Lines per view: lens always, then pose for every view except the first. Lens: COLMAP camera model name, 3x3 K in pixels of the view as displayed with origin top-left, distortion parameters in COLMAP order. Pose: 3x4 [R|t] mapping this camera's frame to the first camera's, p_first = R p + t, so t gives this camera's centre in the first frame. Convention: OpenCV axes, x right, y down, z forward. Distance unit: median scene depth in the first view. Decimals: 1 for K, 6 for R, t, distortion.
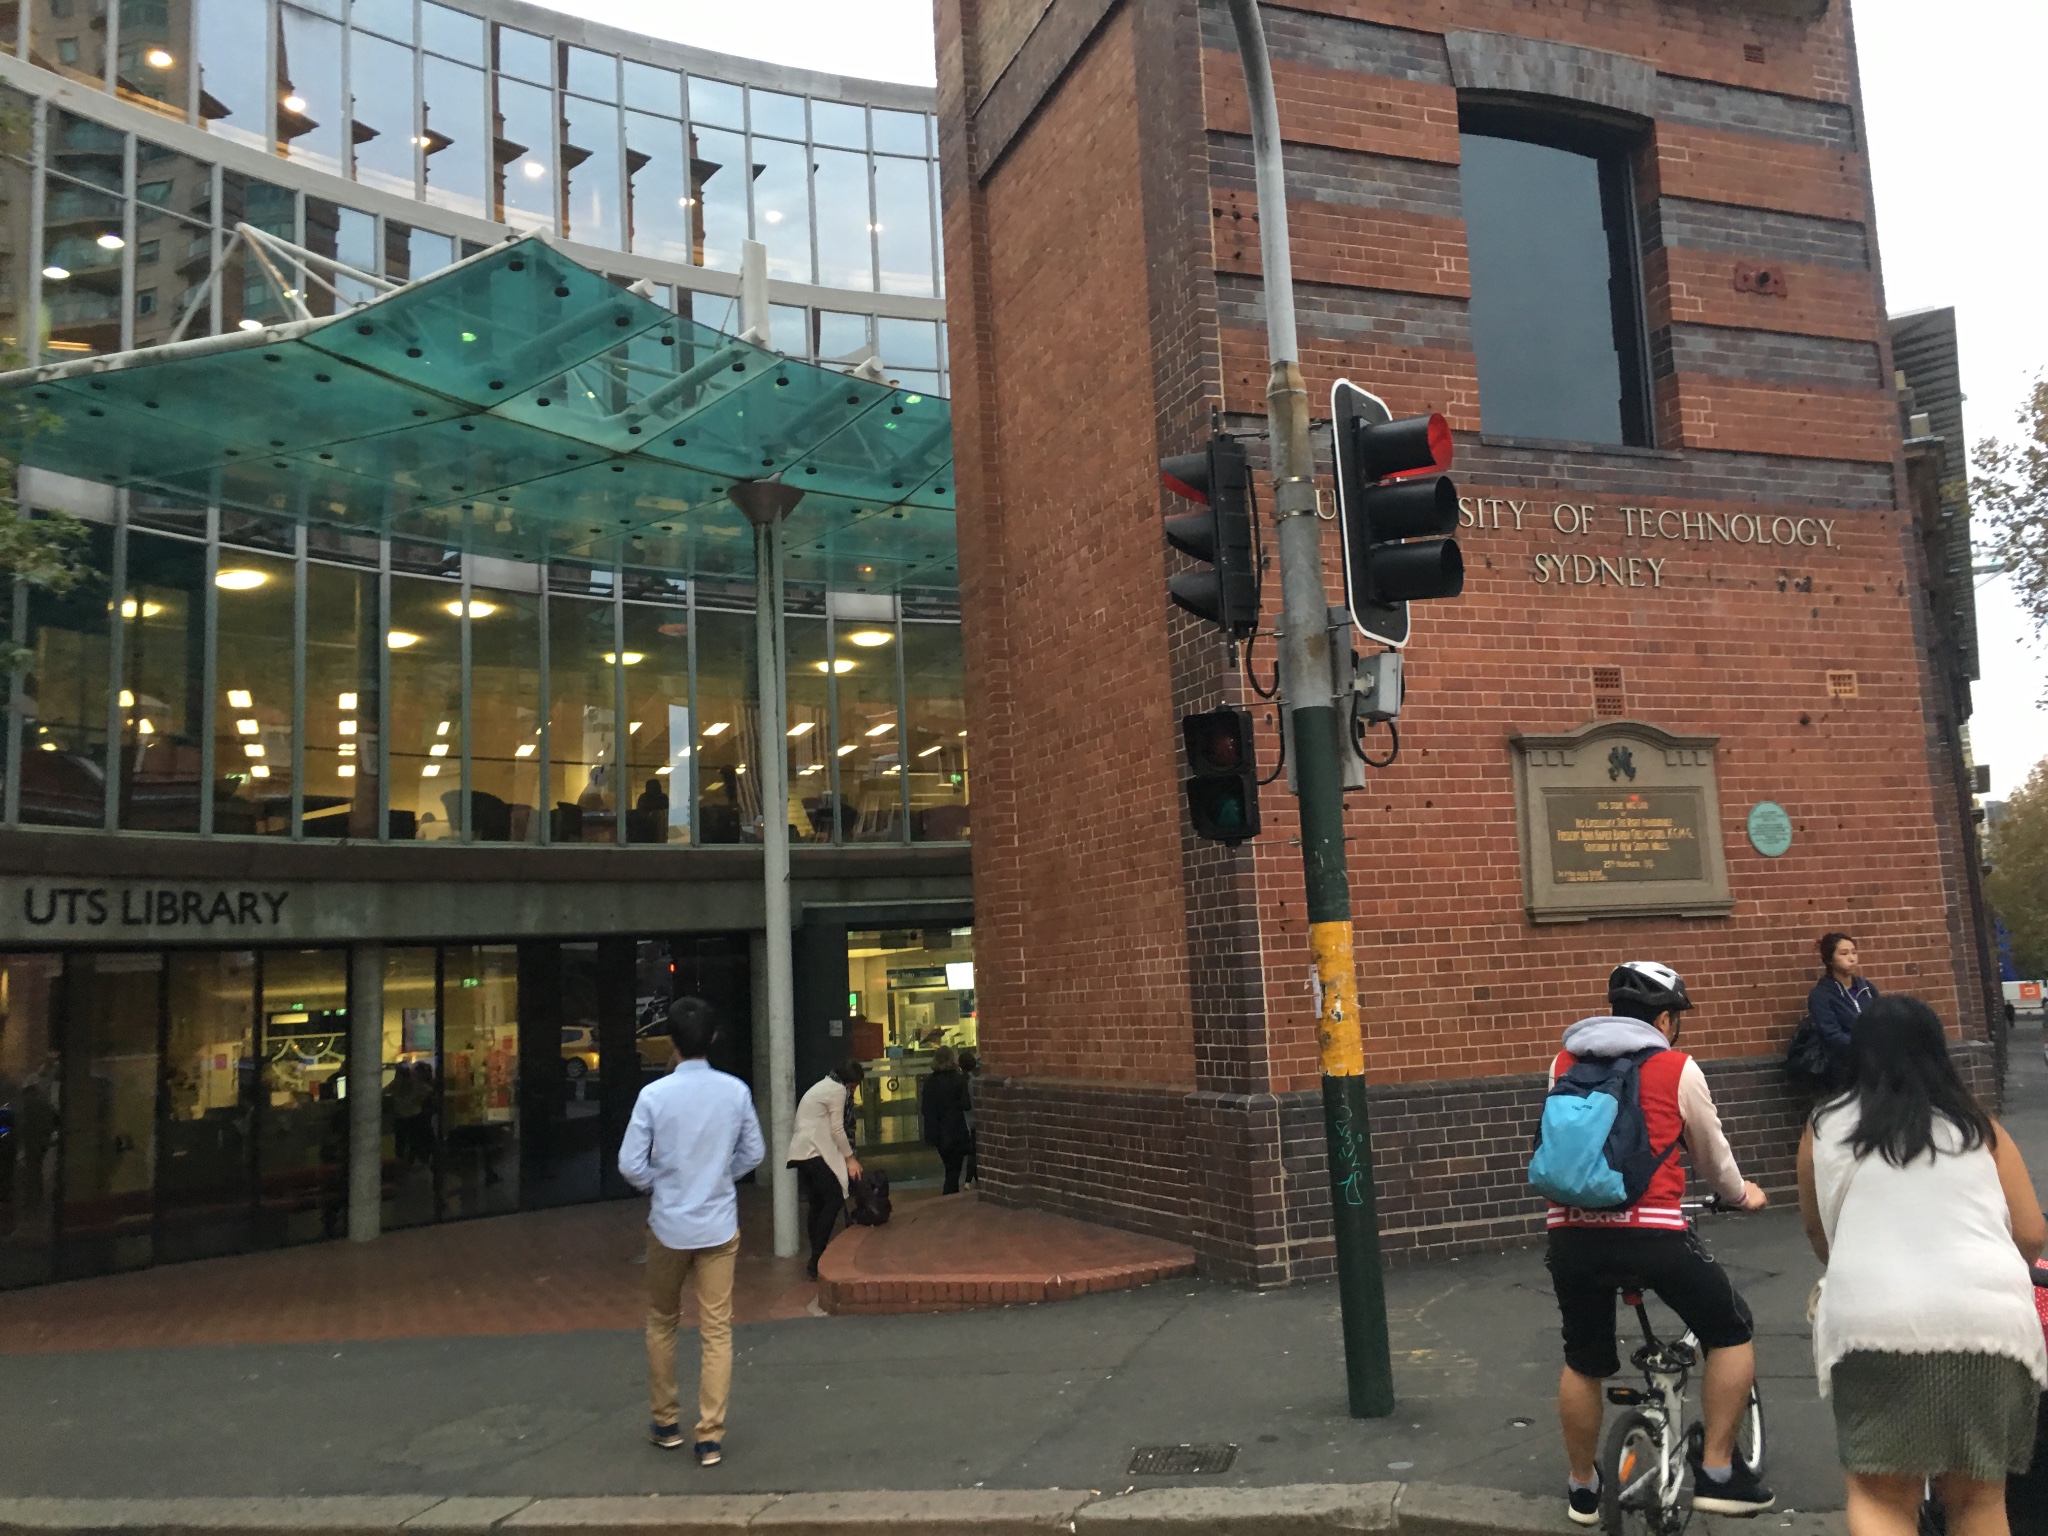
lens RADIAL K [[1738.3, 0, 1019.8], [0, 1738.3, 763.6], [0, 0, 1]] dist [0.051249, -0.041527]
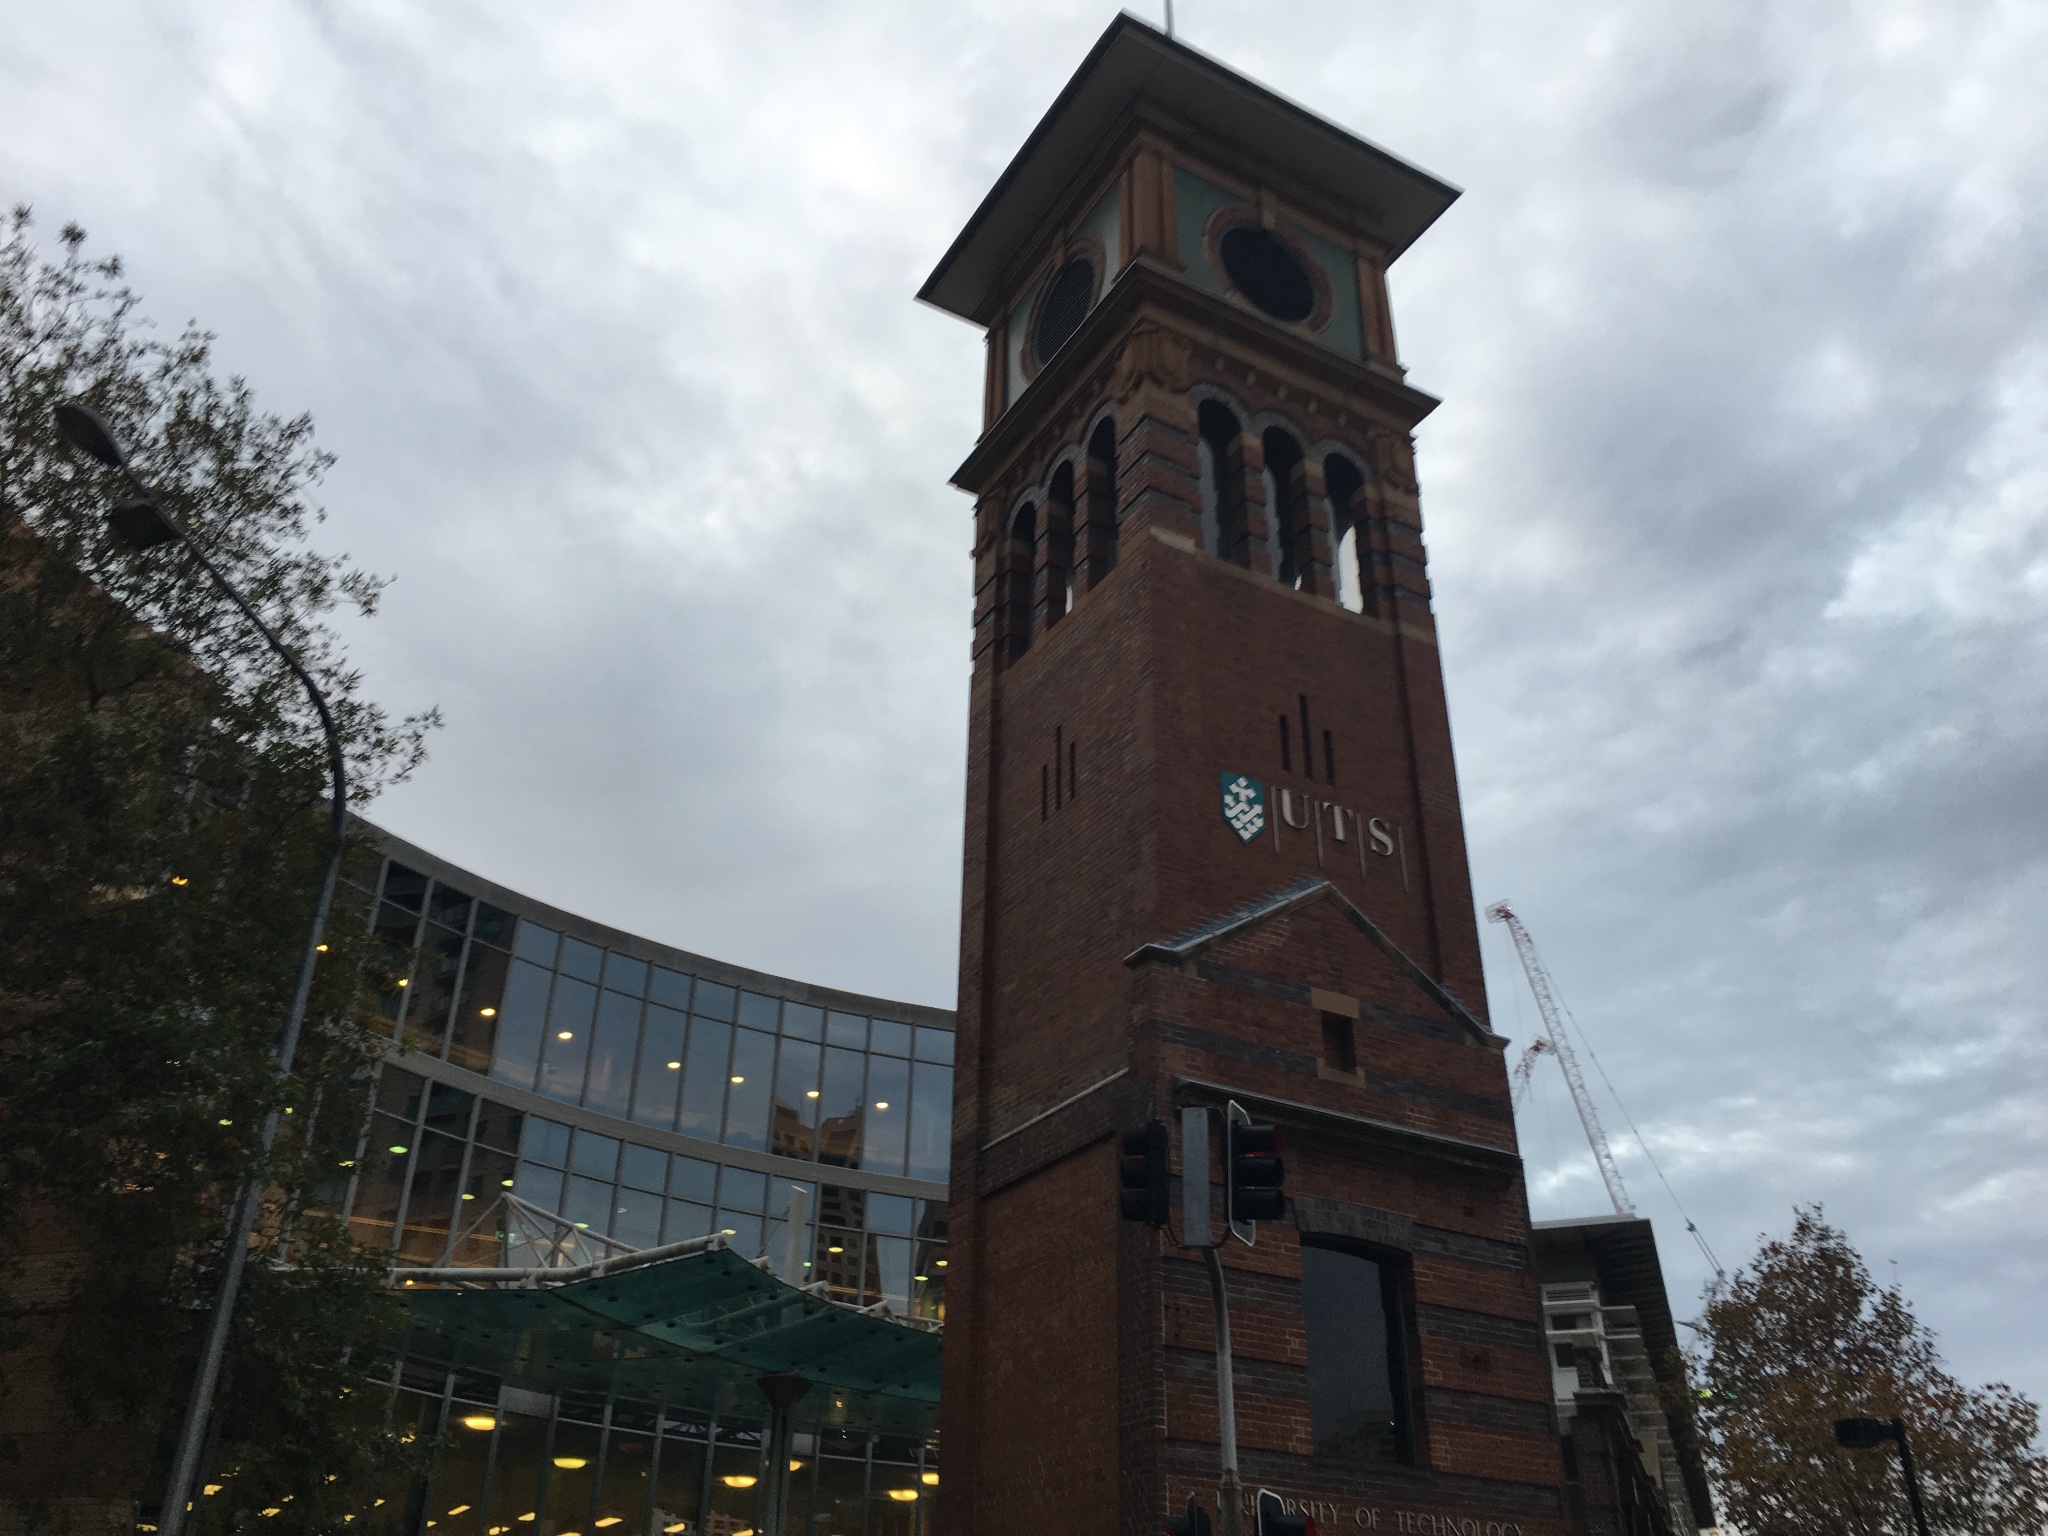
lens RADIAL K [[1738.3, 0, 1026.8], [0, 1738.3, 766.1], [0, 0, 1]] dist [0.051249, -0.041527]
pose [[0.985272, 0.138579, 0.100170, -0.233424], [-0.087450, 0.911786, -0.401246, -0.089662], [-0.146938, 0.386576, 0.910477, -0.647091]]
